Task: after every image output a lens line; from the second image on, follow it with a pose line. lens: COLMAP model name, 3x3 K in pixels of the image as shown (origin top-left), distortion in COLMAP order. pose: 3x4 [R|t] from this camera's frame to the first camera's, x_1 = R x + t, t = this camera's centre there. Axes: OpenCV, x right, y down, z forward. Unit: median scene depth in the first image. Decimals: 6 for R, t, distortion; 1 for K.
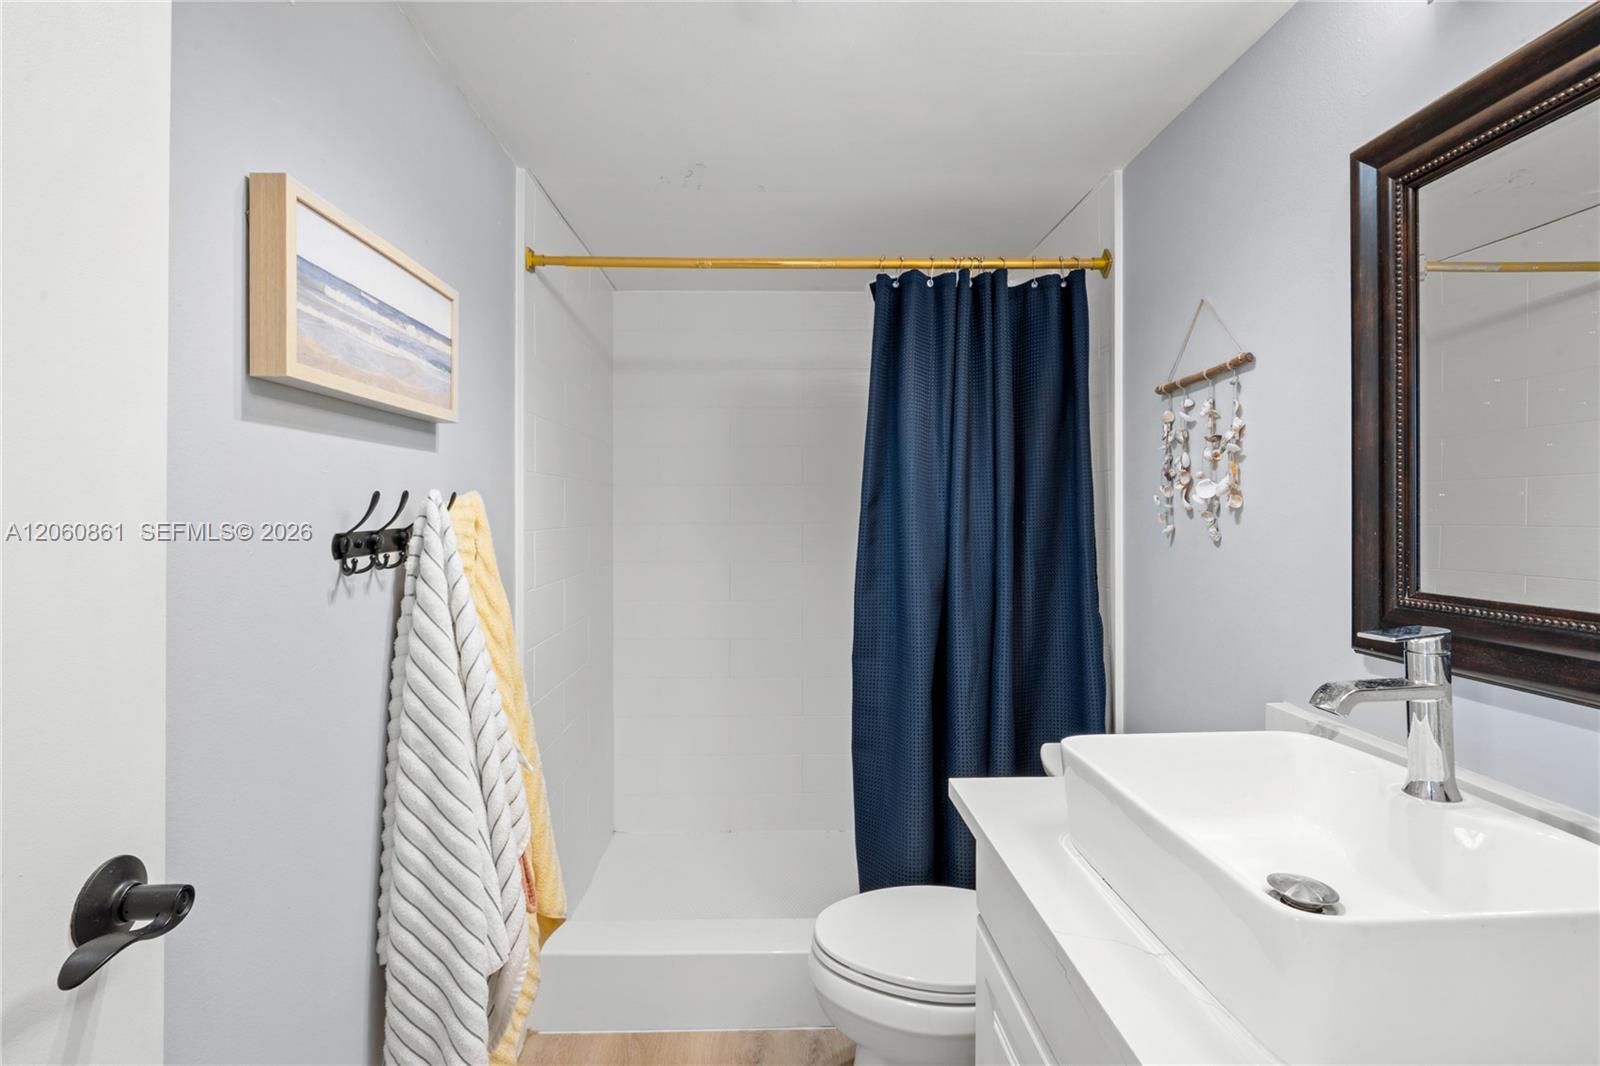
lens RADIAL K [[740.6, 0, 795.3], [0, 740.6, 519.4], [0, 0, 1]] dist [-0.005137, 0.003547]
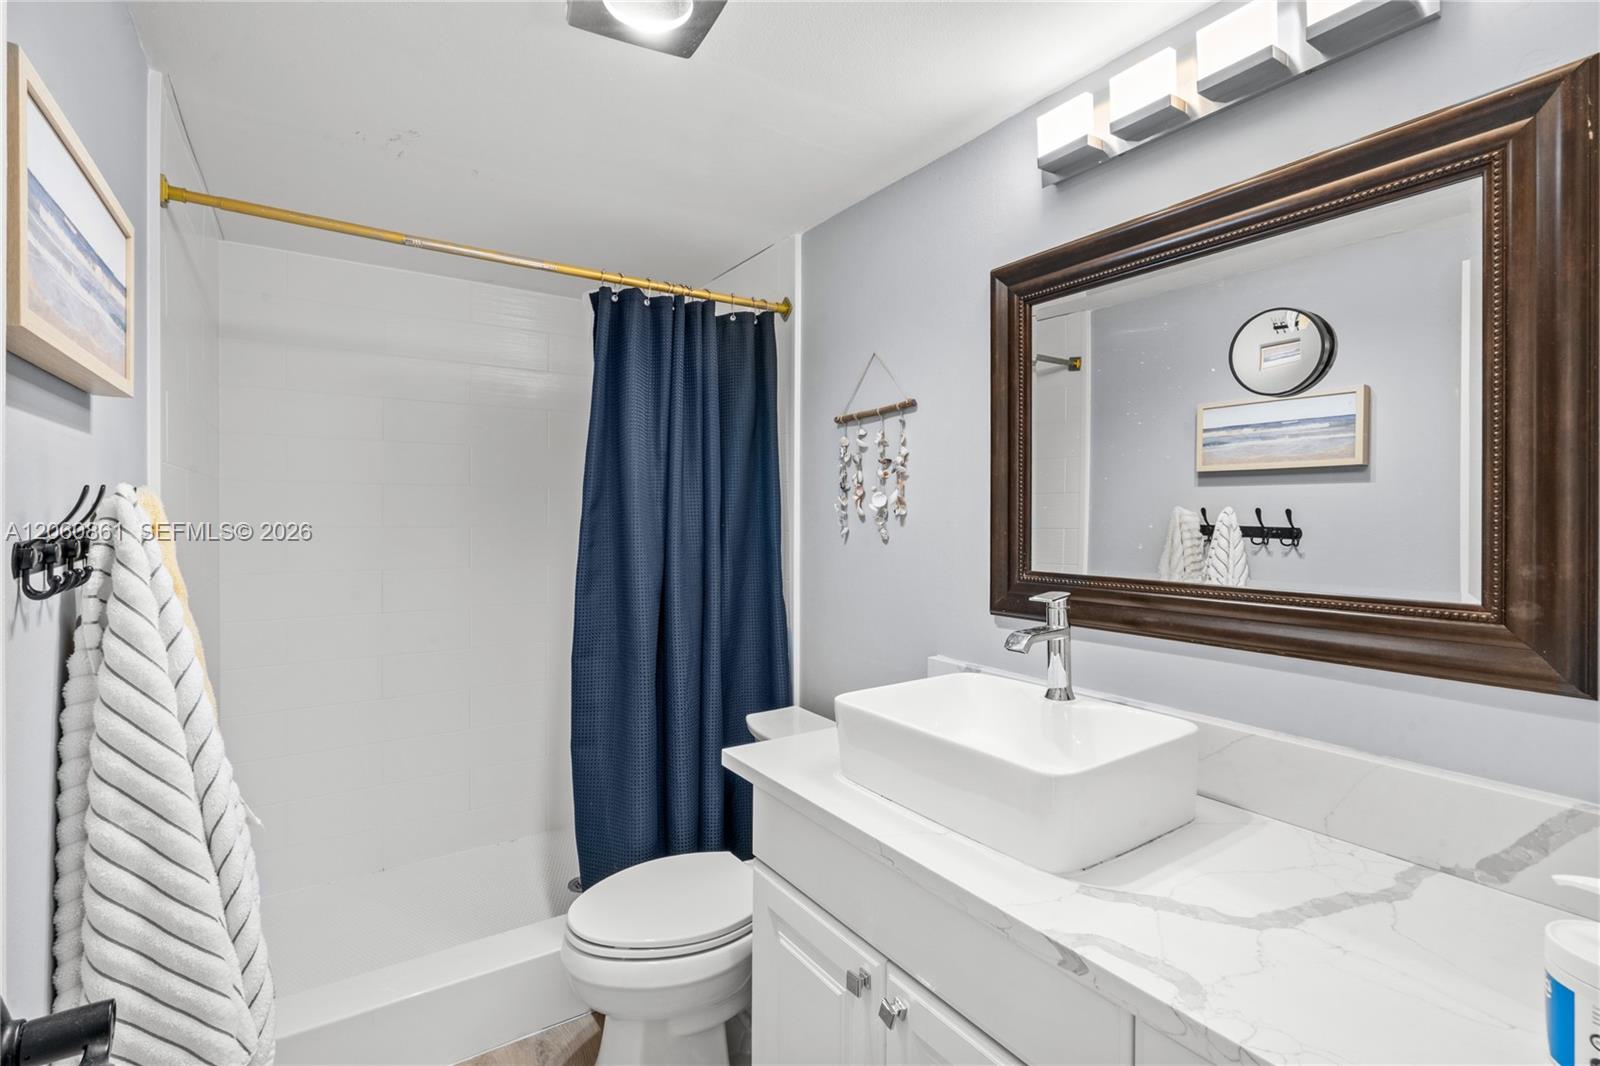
lens RADIAL K [[740.6, 0, 760.9], [0, 740.6, 529.5], [0, 0, 1]] dist [-0.005137, 0.003547]
pose [[0.850258, -0.004144, 0.526351, -0.324233], [-0.001074, 0.999953, 0.009608, -0.001002], [-0.526366, -0.008735, 0.850213, -0.002361]]
